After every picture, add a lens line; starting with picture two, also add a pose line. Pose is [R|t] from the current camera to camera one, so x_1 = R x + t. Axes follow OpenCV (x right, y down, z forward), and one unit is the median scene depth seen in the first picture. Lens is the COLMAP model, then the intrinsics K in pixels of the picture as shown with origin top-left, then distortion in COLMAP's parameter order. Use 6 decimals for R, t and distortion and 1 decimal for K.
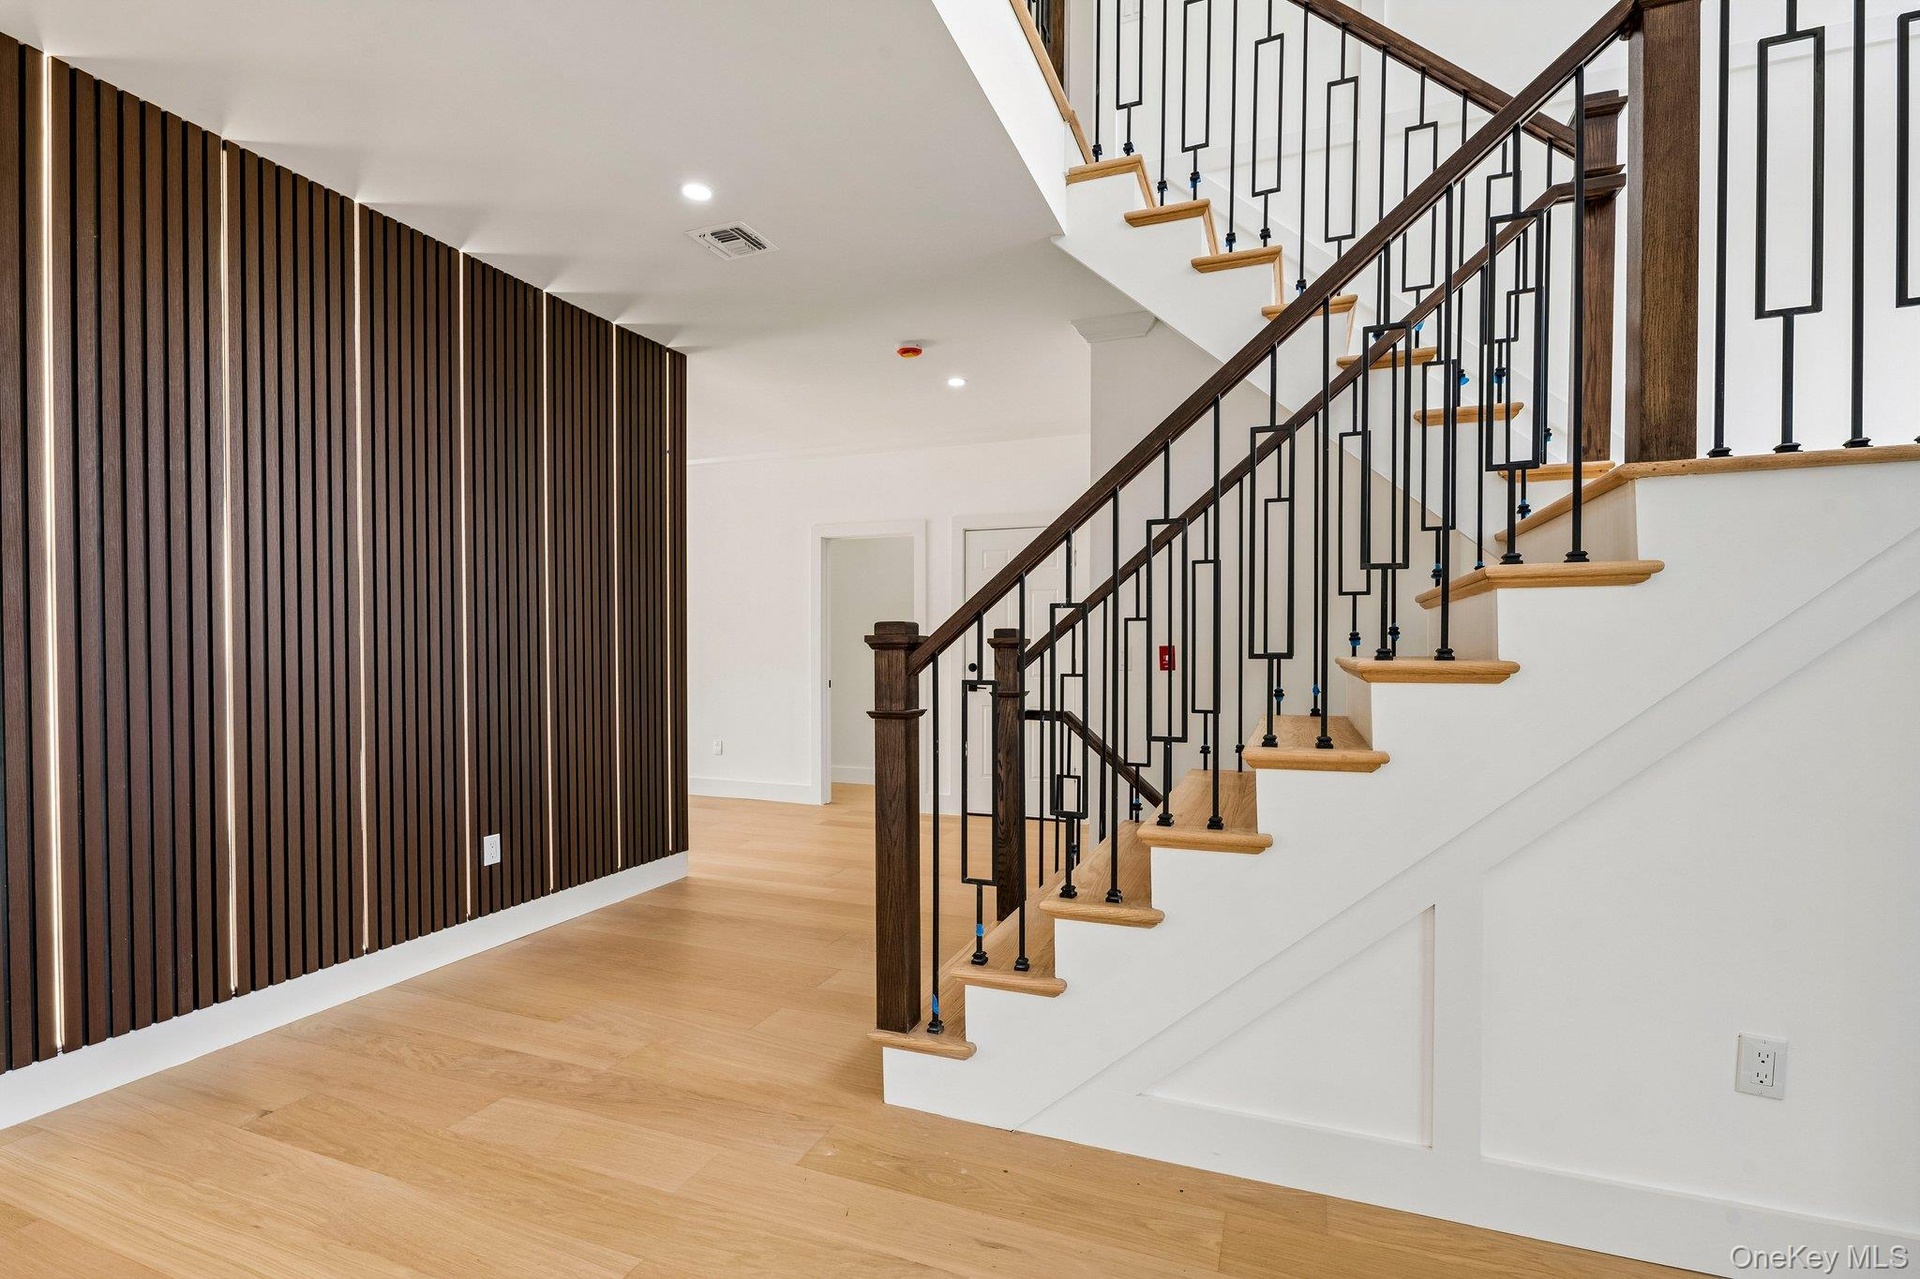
lens RADIAL K [[873.8, 0, 960.6], [0, 873.8, 666.2], [0, 0, 1]] dist [0.001074, -0.000399]
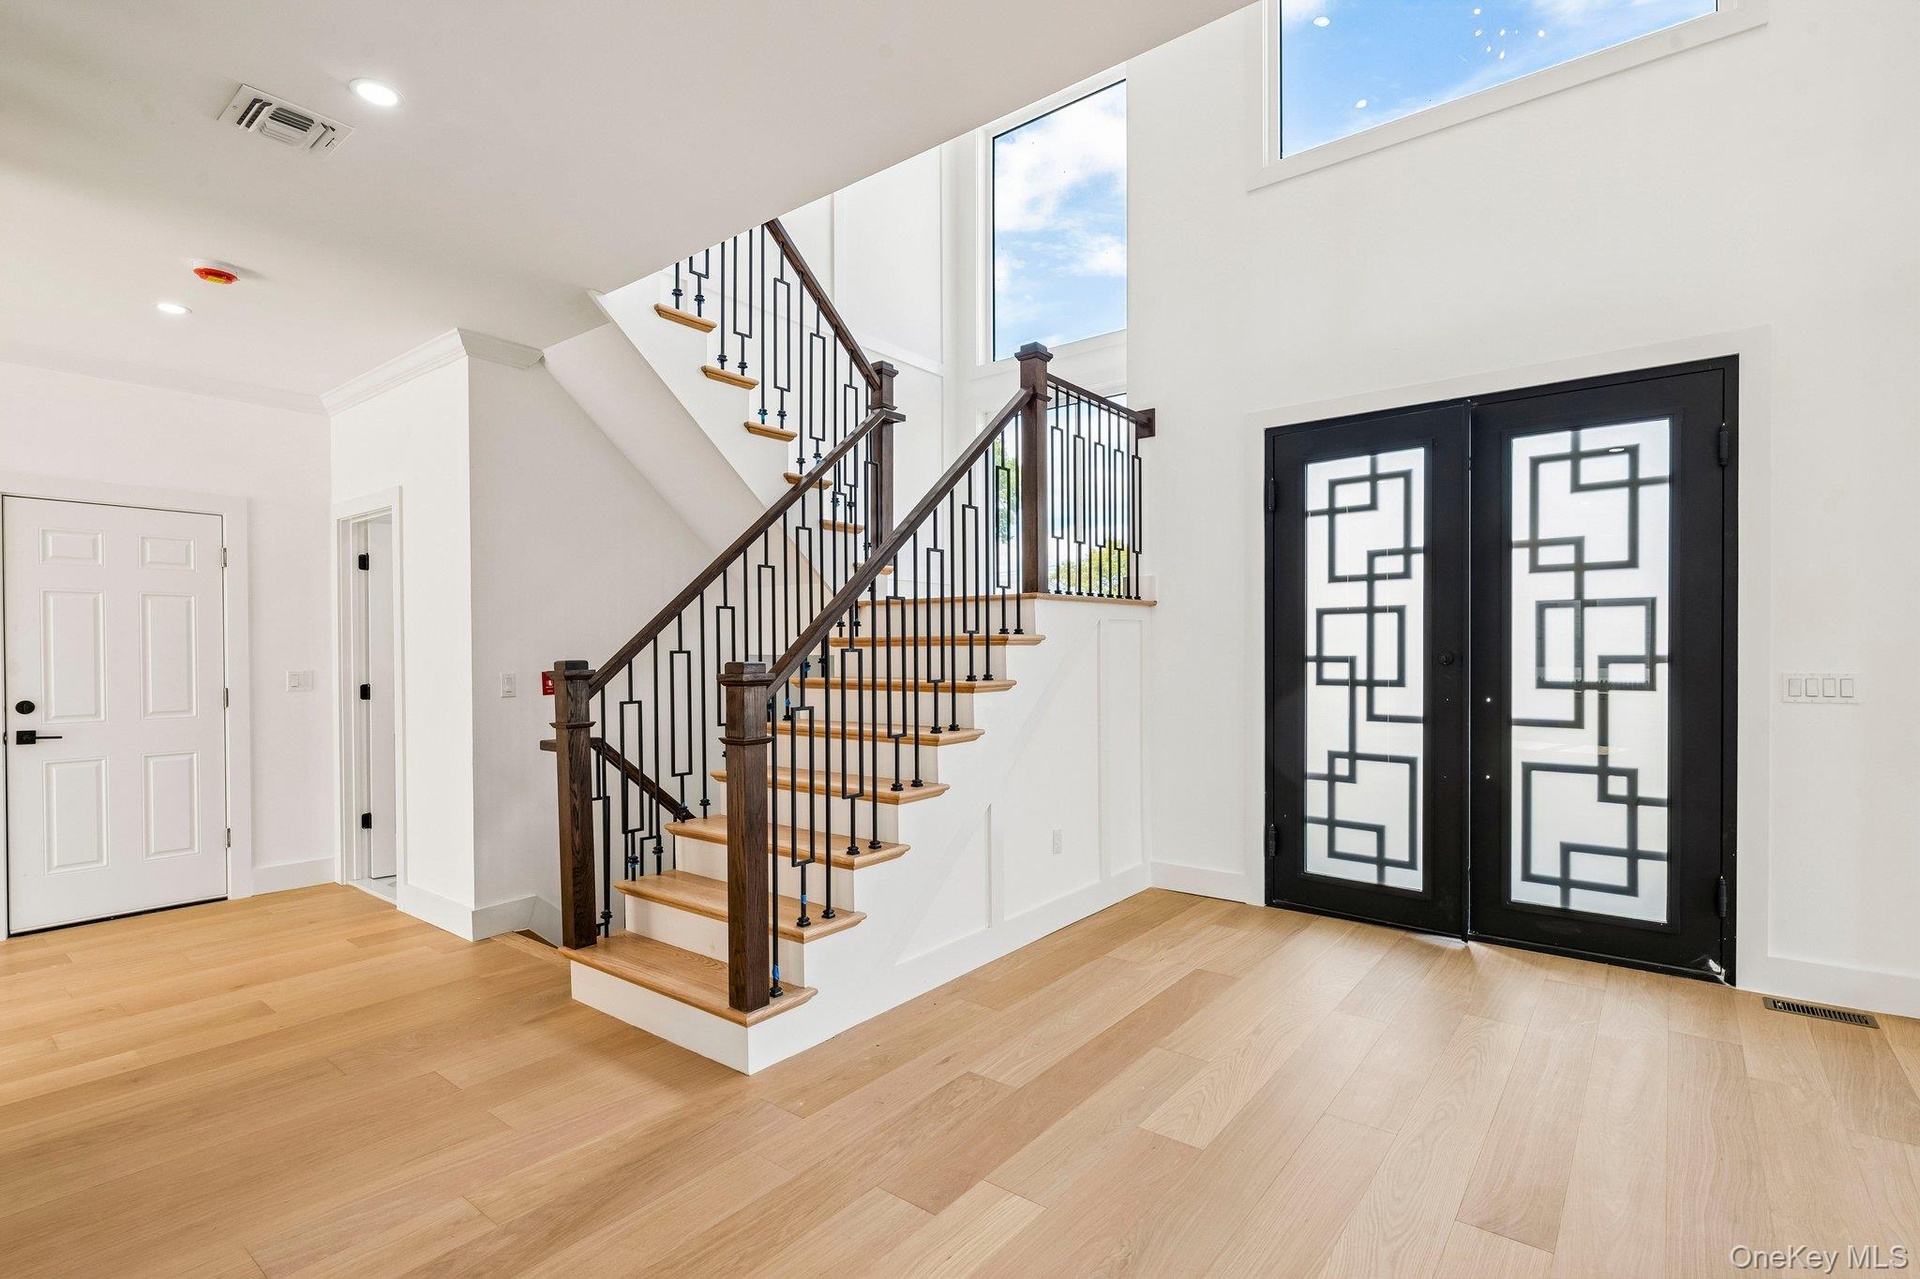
lens RADIAL K [[897.1, 0, 965.3], [0, 897.1, 663.6], [0, 0, 1]] dist [0.006686, -0.004737]
pose [[0.285274, -0.014241, 0.958340, -0.946941], [0.025503, 0.999648, 0.007263, -0.040682], [-0.958107, 0.022368, 0.285537, 0.309057]]
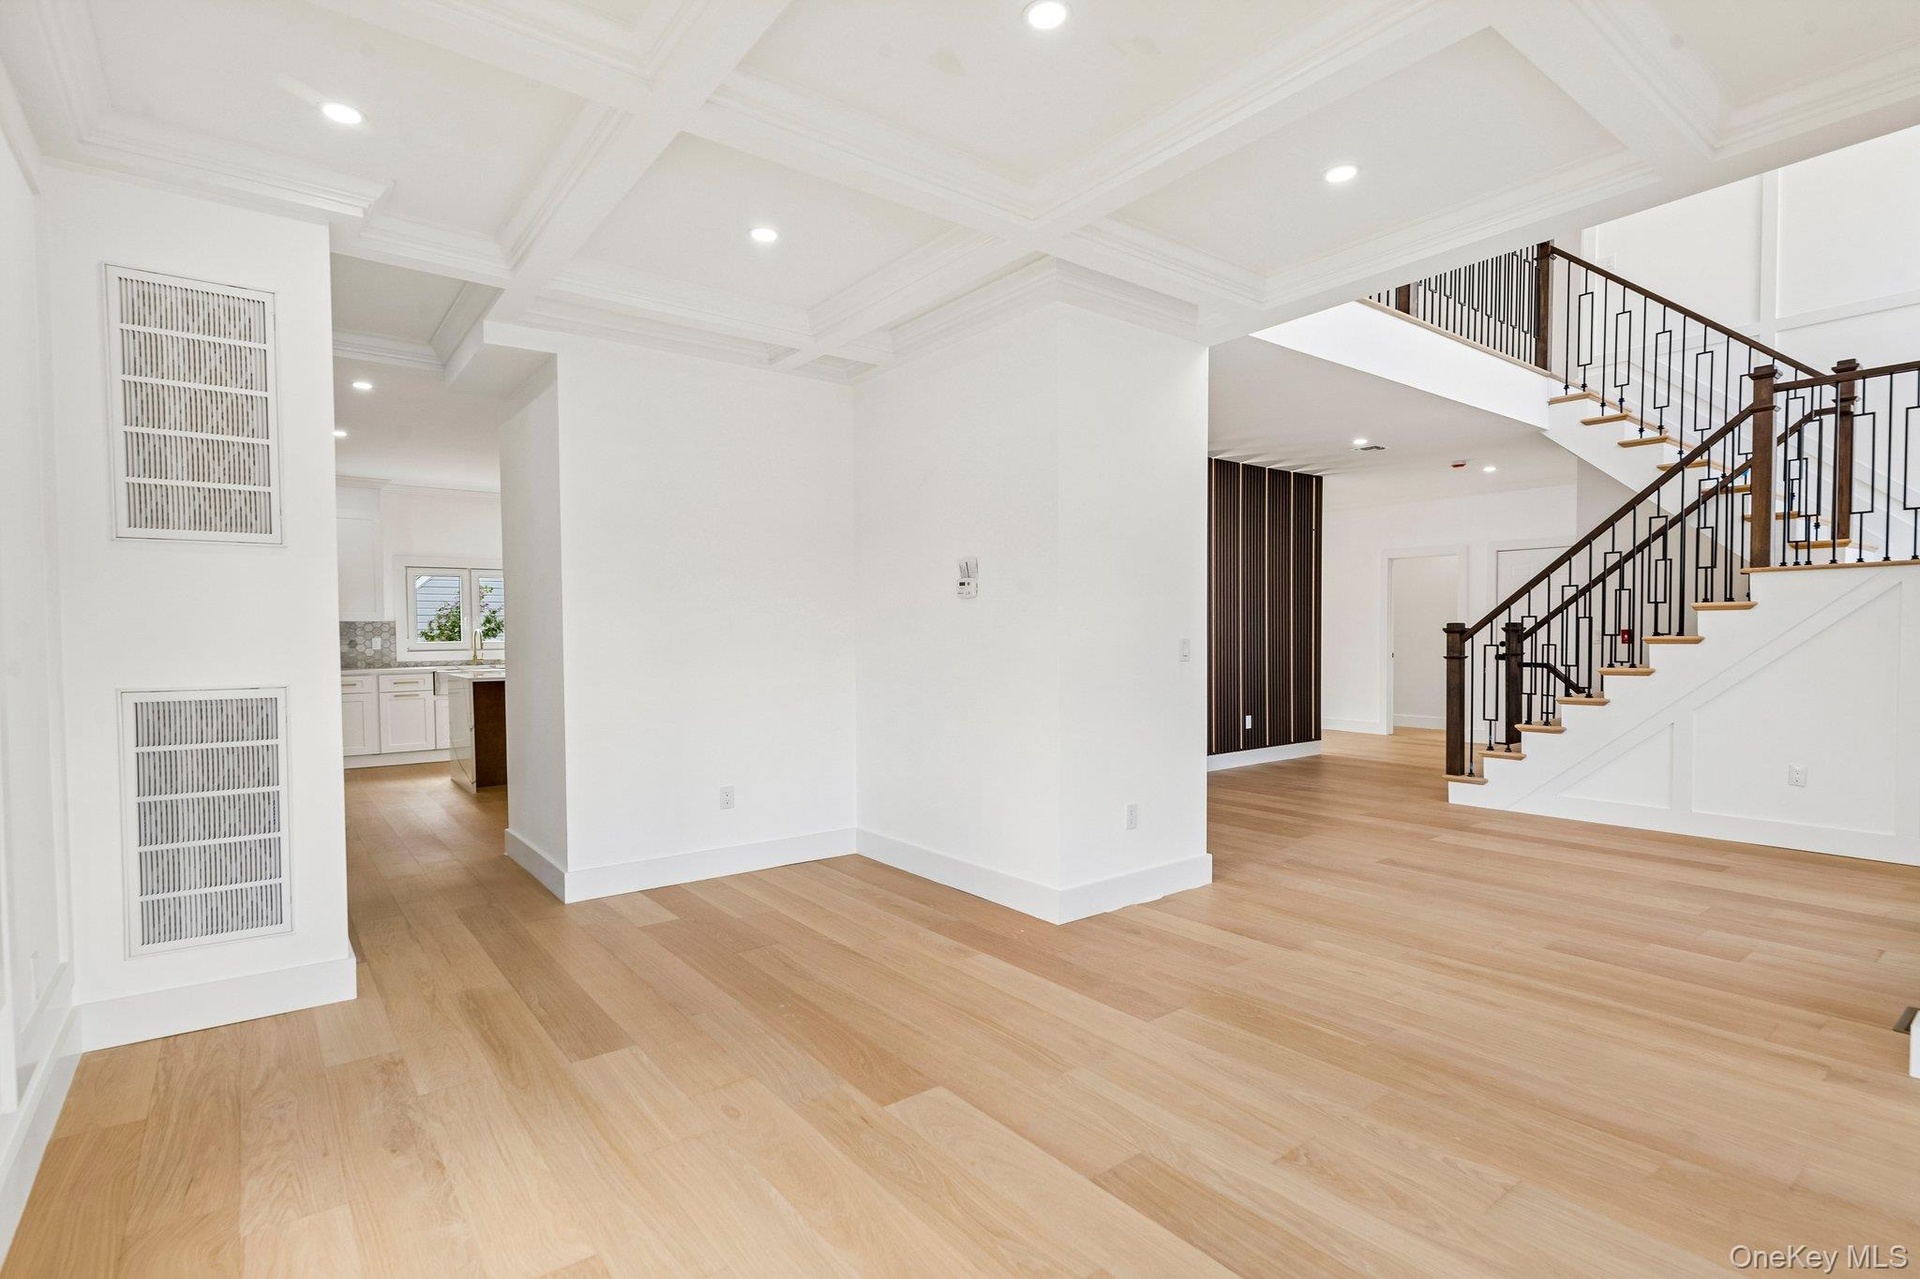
lens RADIAL K [[925.2, 0, 954.1], [0, 925.2, 659.1], [0, 0, 1]] dist [0.000496, -0.000141]
pose [[0.855366, 0.009230, -0.517942, 0.066103], [-0.003772, 0.999926, 0.011590, 0.026951], [0.518010, -0.007960, 0.855337, -1.817246]]
